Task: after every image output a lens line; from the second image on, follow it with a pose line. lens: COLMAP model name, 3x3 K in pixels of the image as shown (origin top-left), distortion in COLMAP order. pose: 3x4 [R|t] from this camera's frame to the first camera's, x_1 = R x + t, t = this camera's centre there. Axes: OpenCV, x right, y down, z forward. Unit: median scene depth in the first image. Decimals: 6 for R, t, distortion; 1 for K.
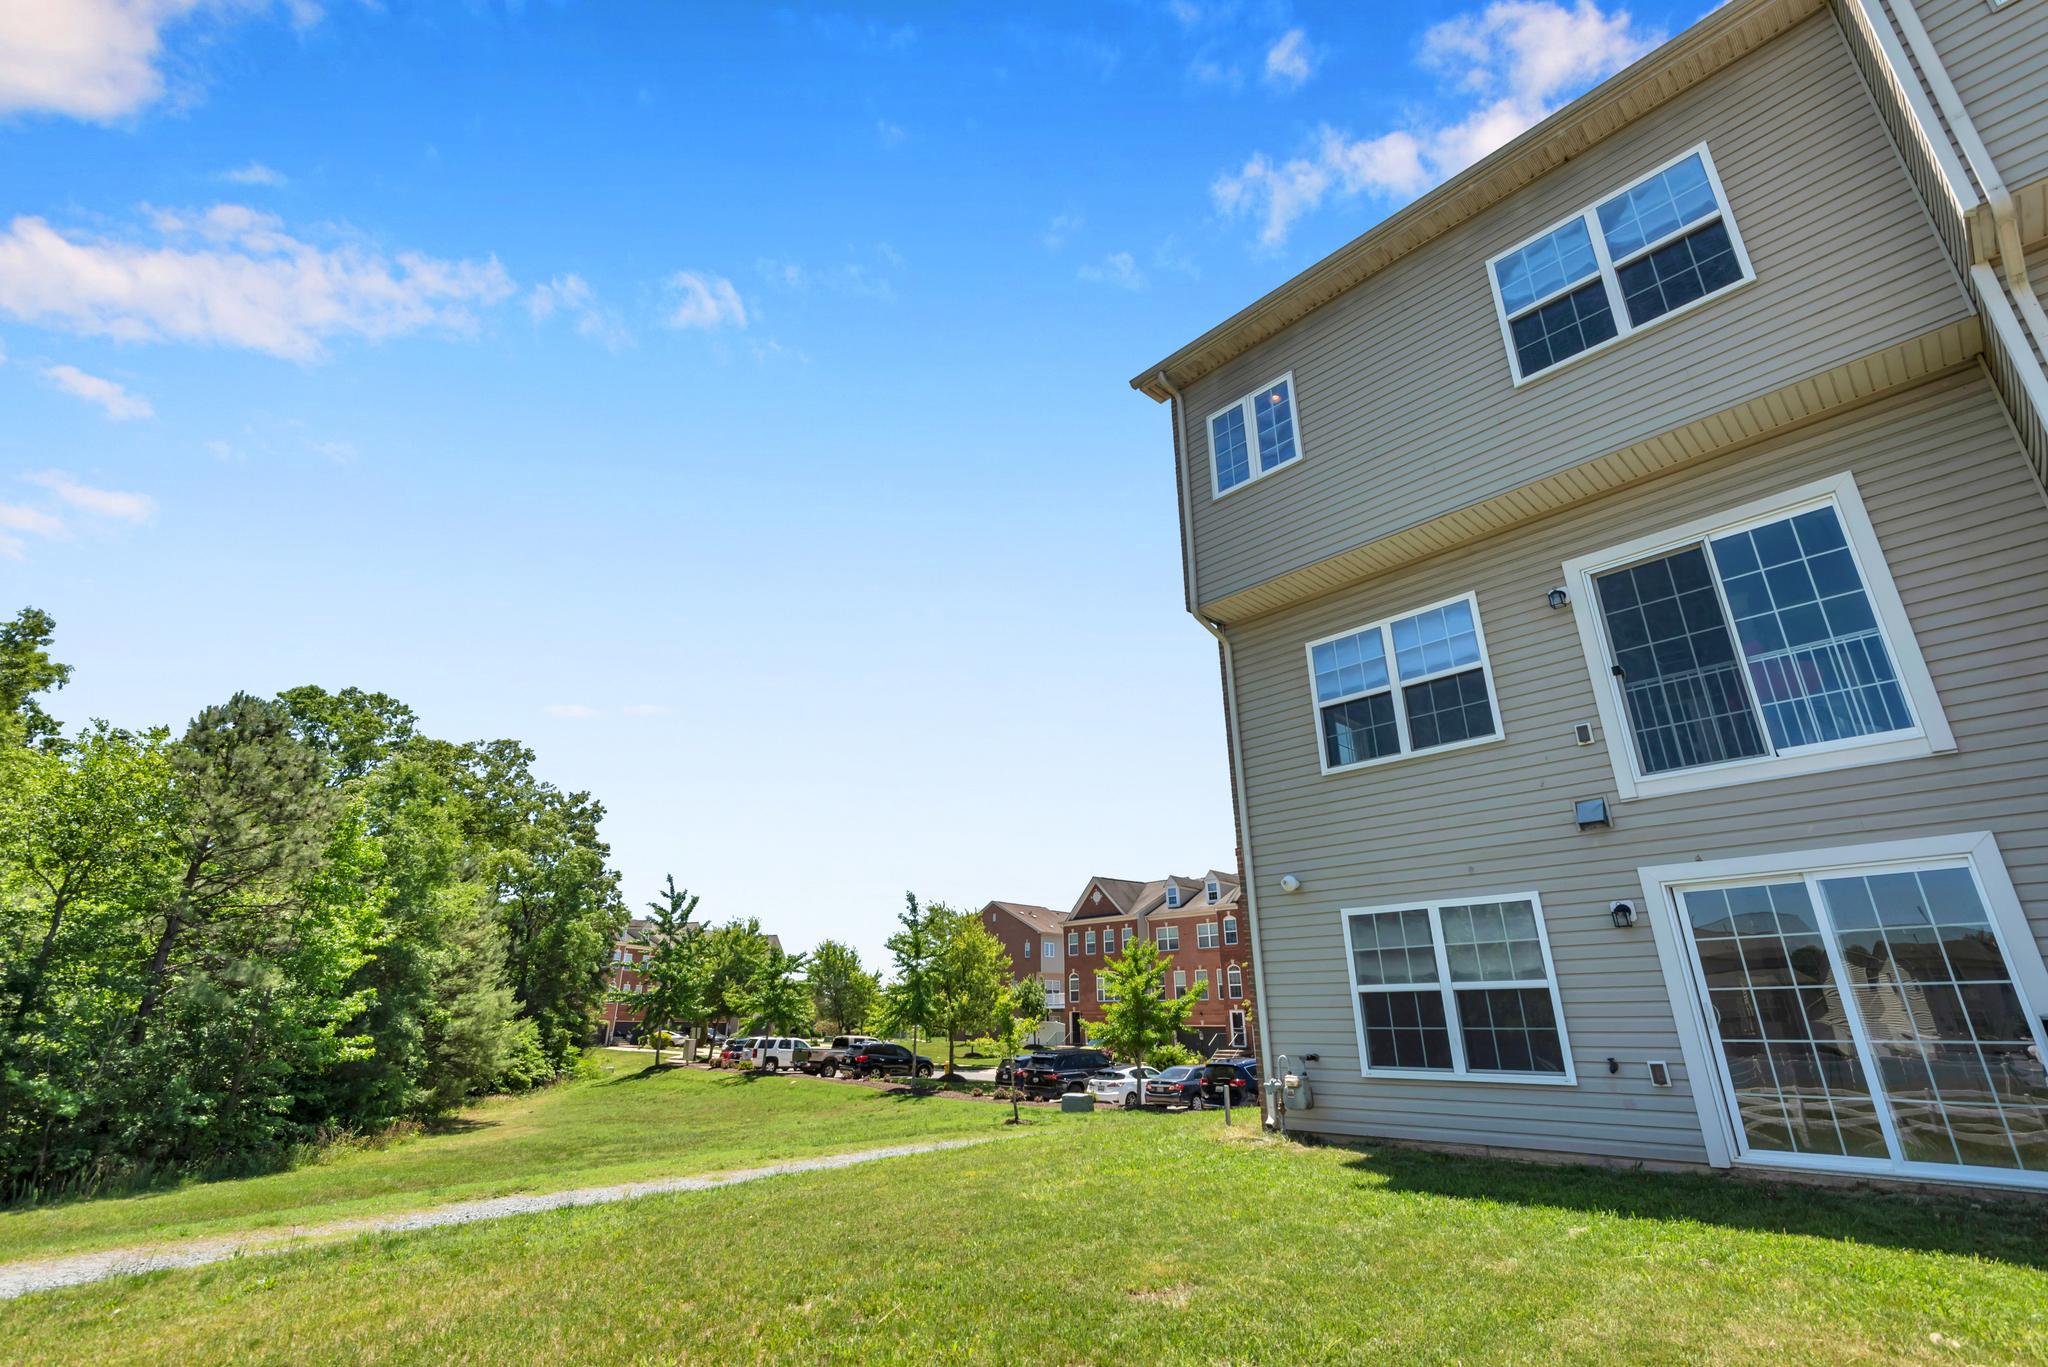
lens RADIAL K [[929.5, 0, 1002.3], [0, 929.5, 675.0], [0, 0, 1]] dist [0.025634, -0.012013]
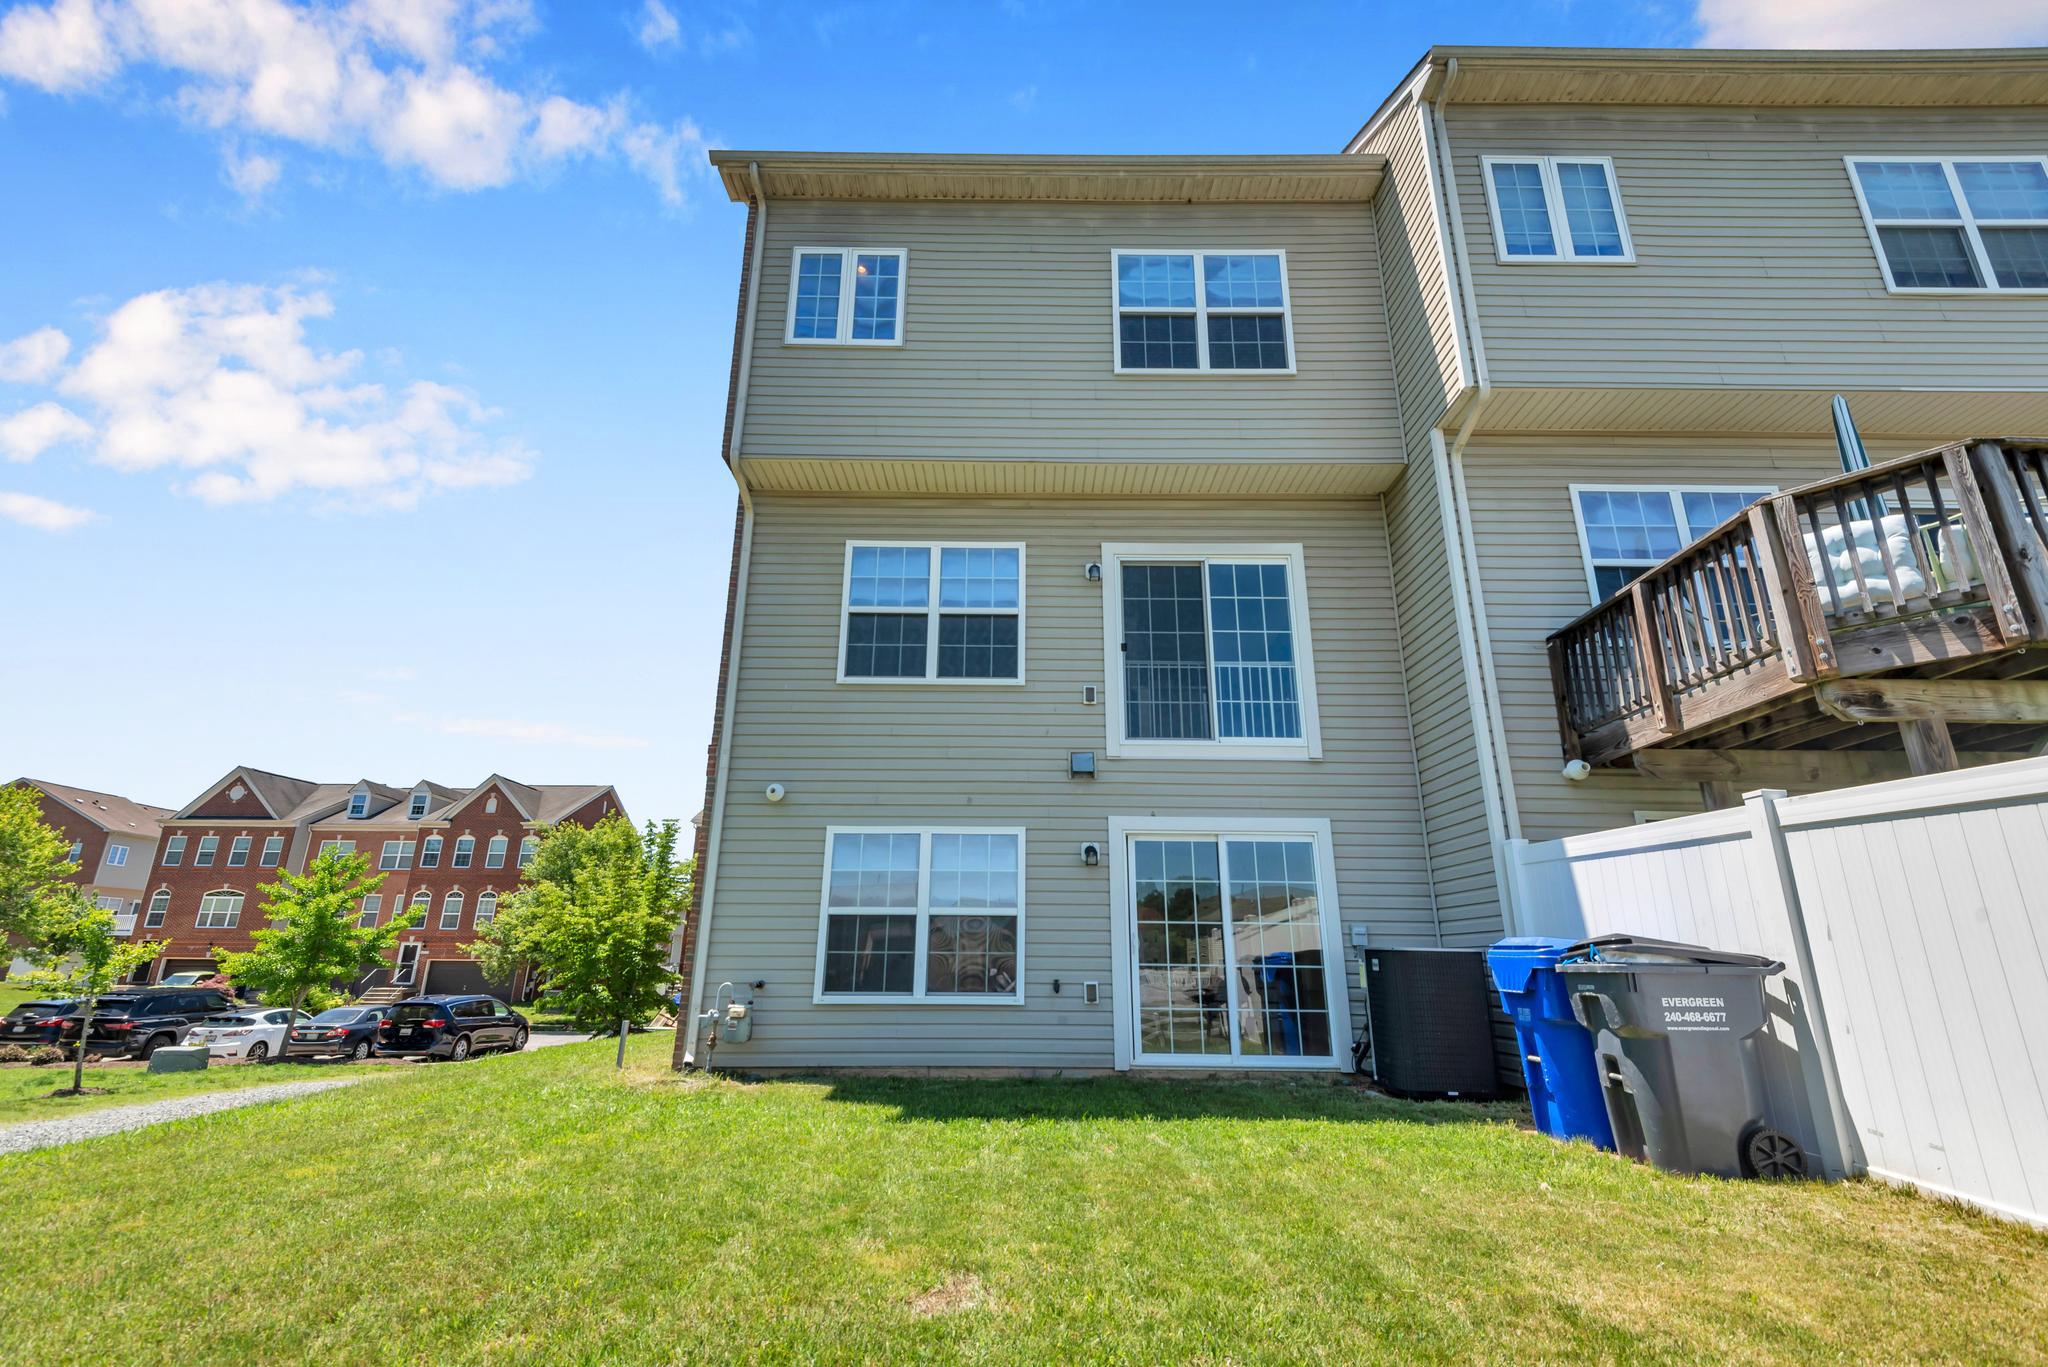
lens RADIAL K [[929.5, 0, 1012.7], [0, 929.5, 678.7], [0, 0, 1]] dist [0.025634, -0.012013]
pose [[0.673860, 0.226971, 0.703134, -0.202232], [-0.270598, 0.961341, -0.050989, 0.115912], [-0.687525, -0.155907, 0.709227, 0.265110]]
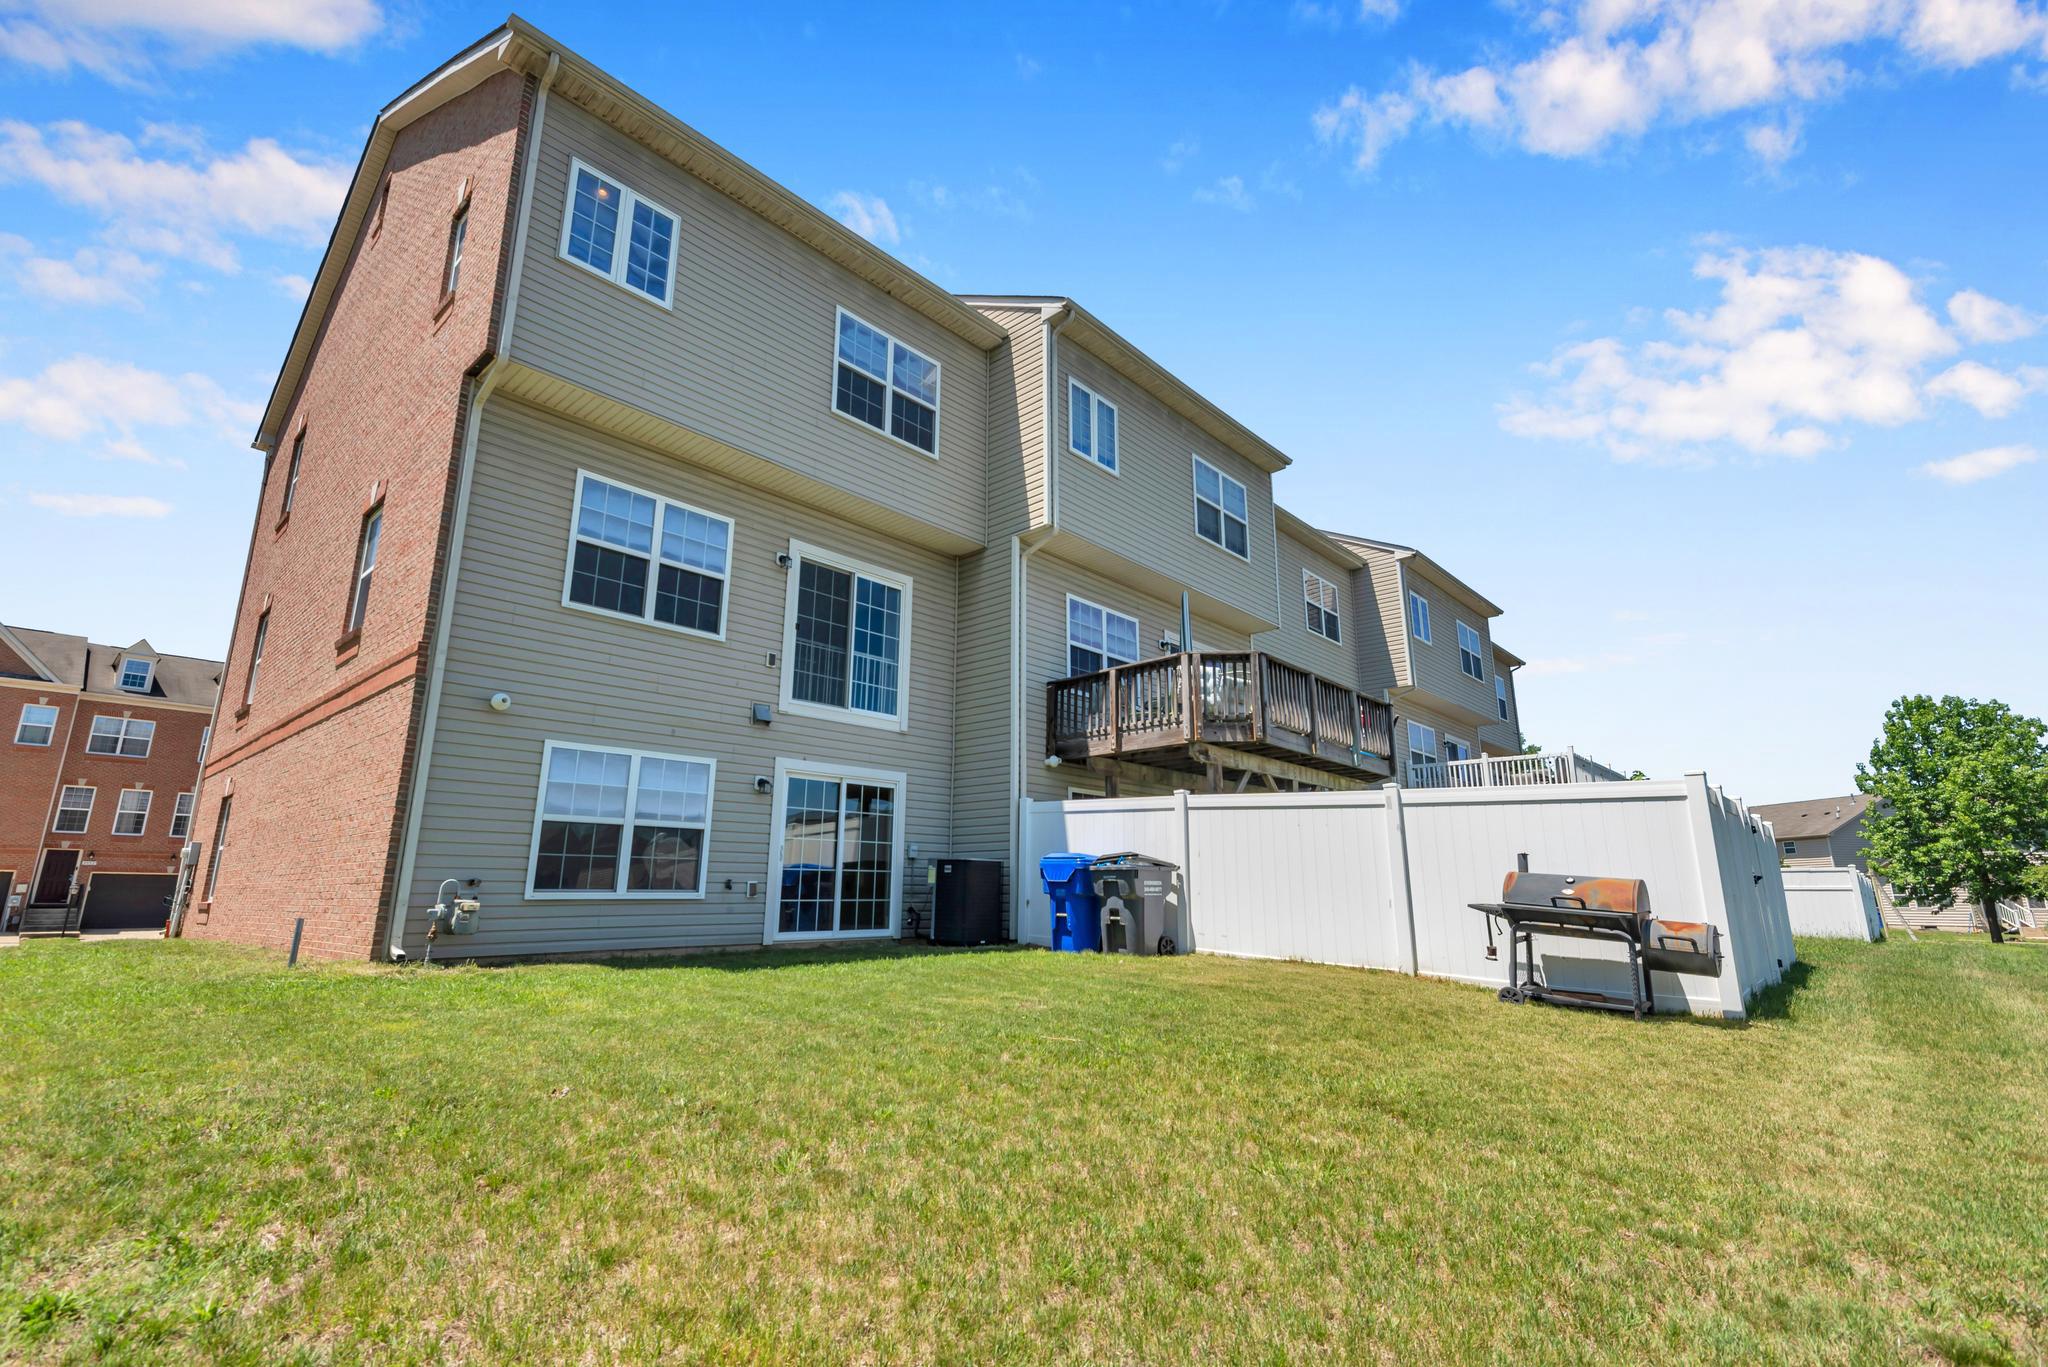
lens RADIAL K [[929.5, 0, 1036.4], [0, 929.5, 687.8], [0, 0, 1]] dist [0.025634, -0.012013]
pose [[-0.099295, 0.219220, 0.970610, -0.696498], [-0.354461, 0.903651, -0.240359, 0.271741], [-0.929784, -0.367909, -0.012024, 0.587987]]
